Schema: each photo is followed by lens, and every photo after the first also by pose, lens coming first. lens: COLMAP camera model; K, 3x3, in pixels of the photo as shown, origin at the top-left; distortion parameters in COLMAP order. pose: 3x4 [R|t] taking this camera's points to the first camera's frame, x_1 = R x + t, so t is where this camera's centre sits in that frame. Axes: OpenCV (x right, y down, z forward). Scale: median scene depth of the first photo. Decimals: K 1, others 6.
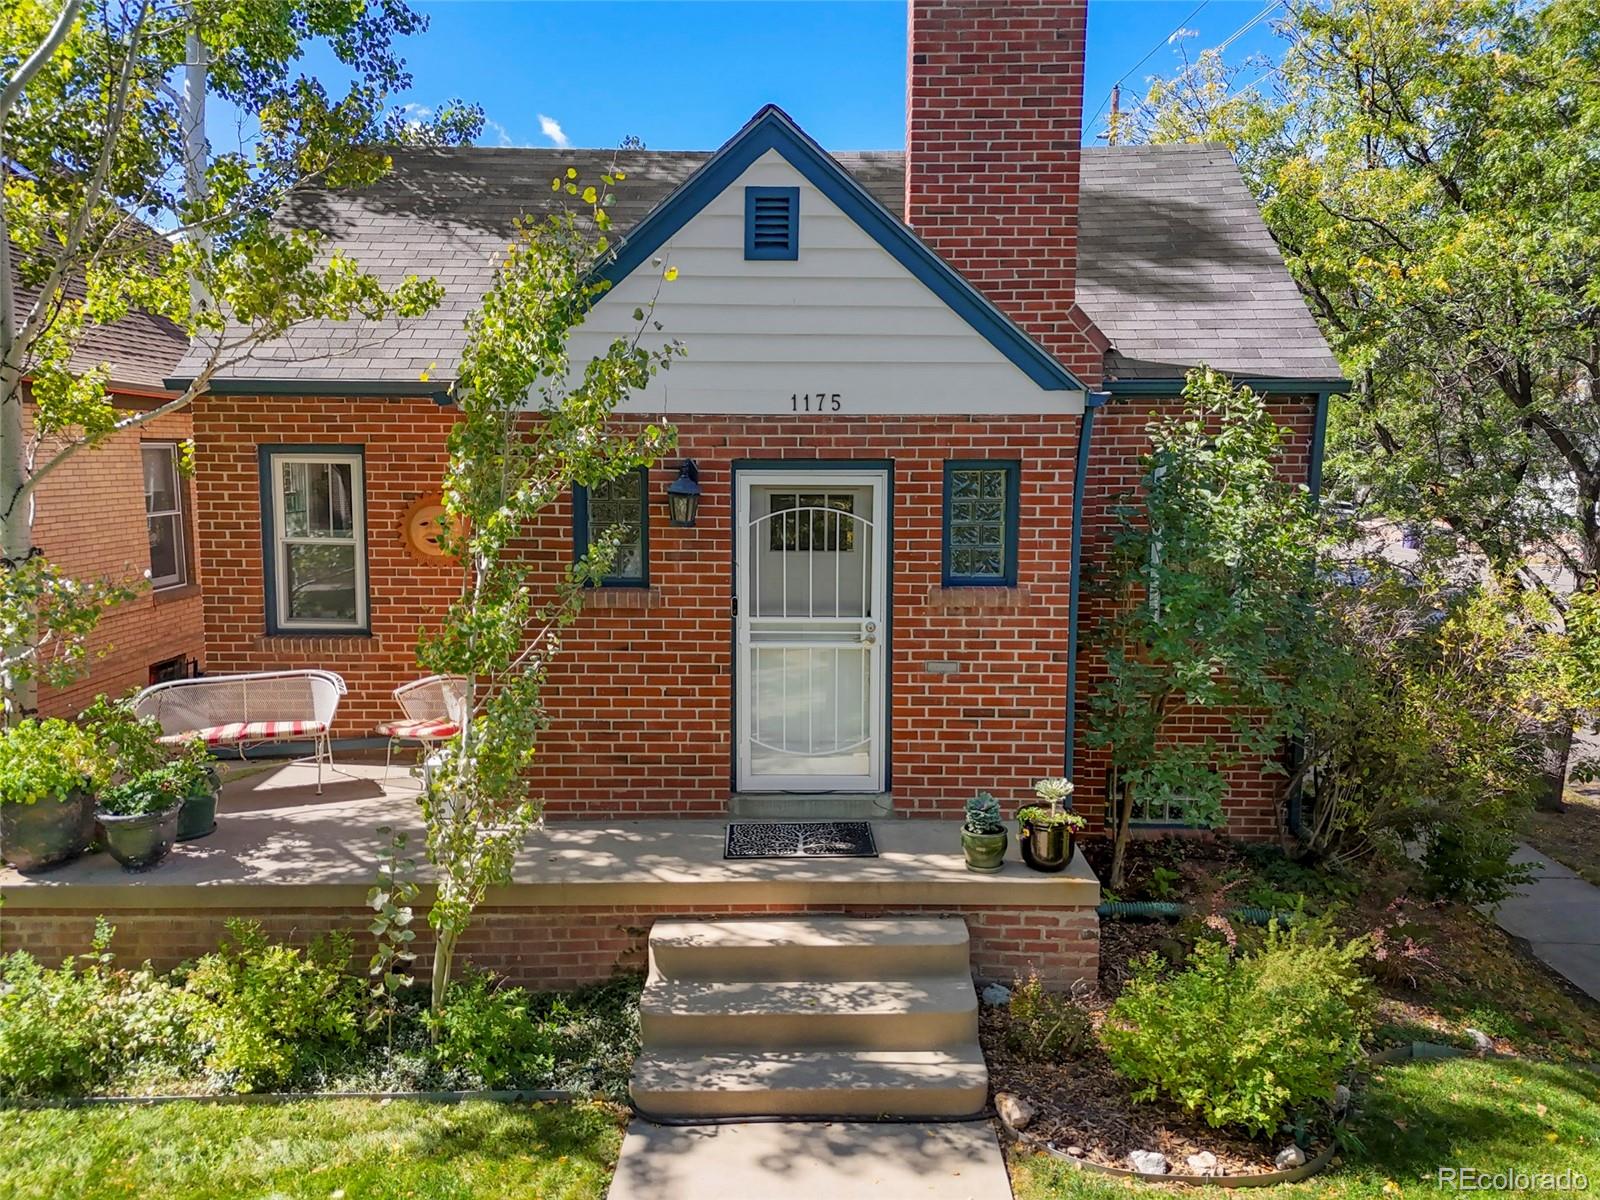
lens RADIAL K [[1158.5, 0, 791.0], [0, 1158.5, 607.9], [0, 0, 1]] dist [0.094371, -0.120901]
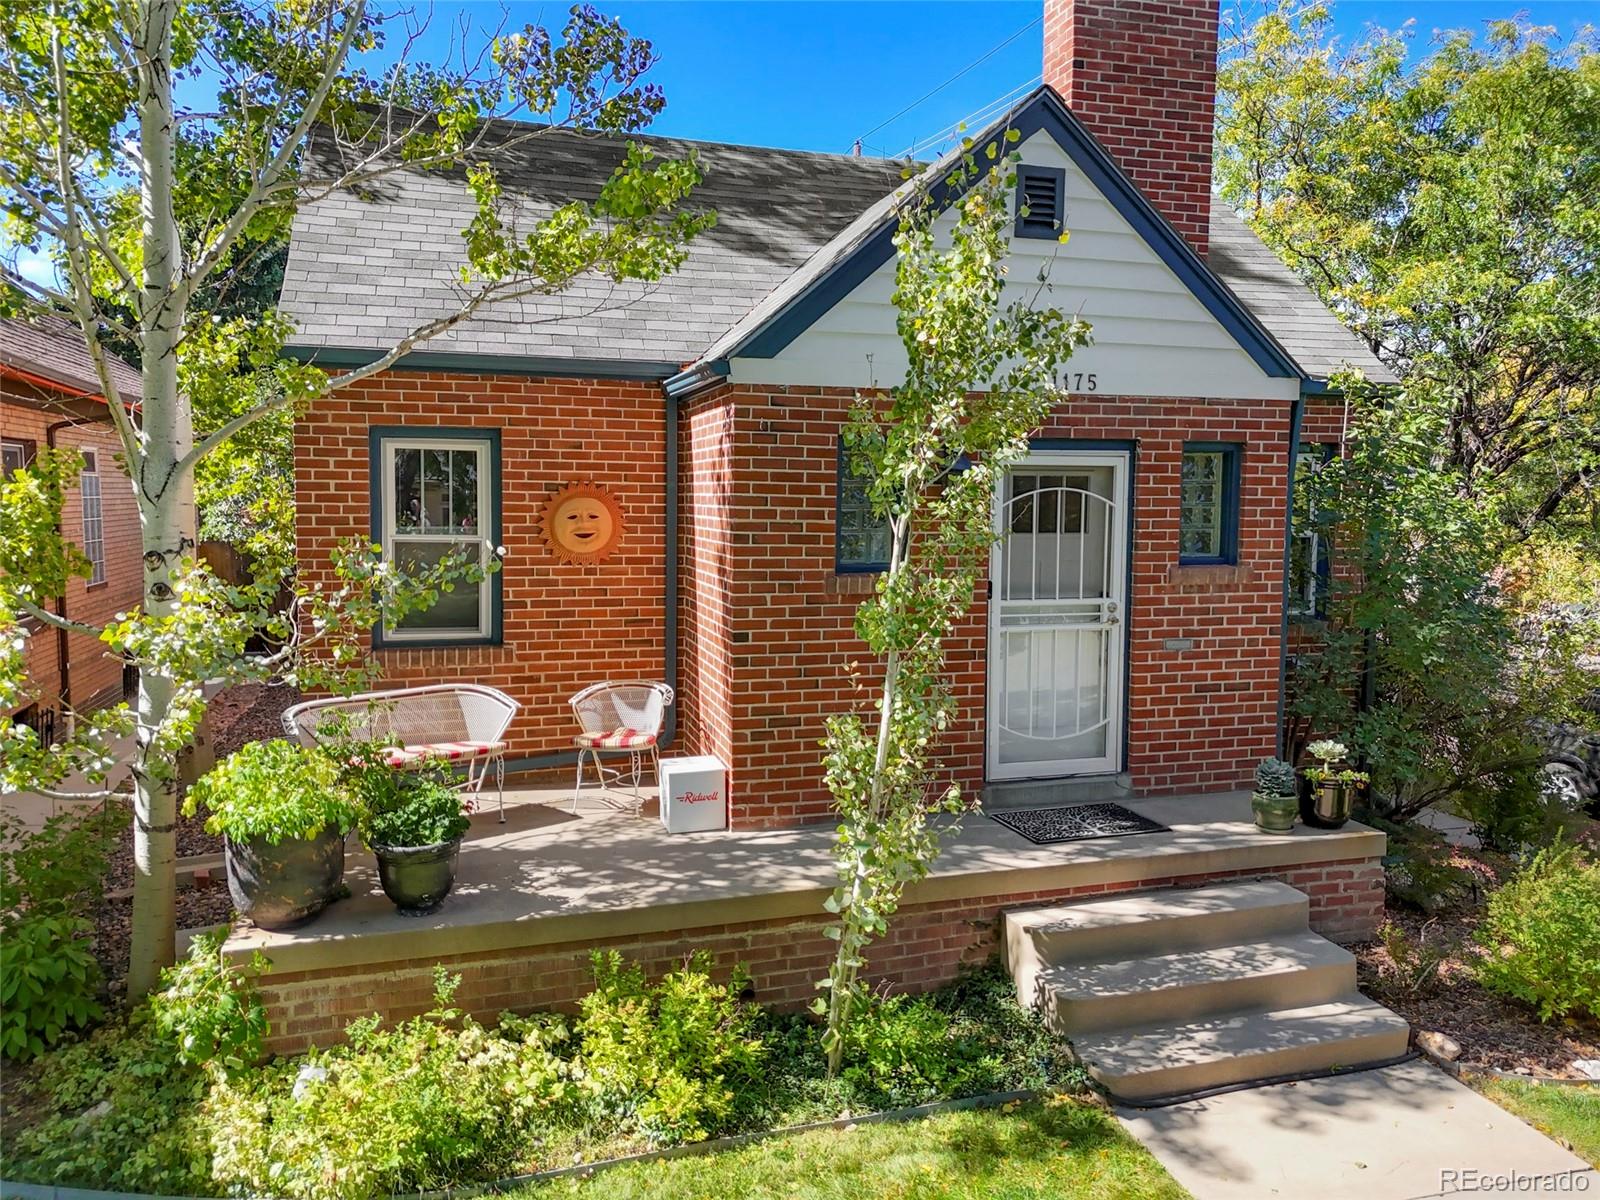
lens RADIAL K [[1152.5, 0, 835.4], [0, 1152.5, 606.4], [0, 0, 1]] dist [0.064401, -0.058731]
pose [[0.957481, -0.026209, 0.287304, -0.457102], [0.035774, 0.998965, -0.028093, 0.035602], [-0.286270, 0.037176, 0.957428, 0.105346]]
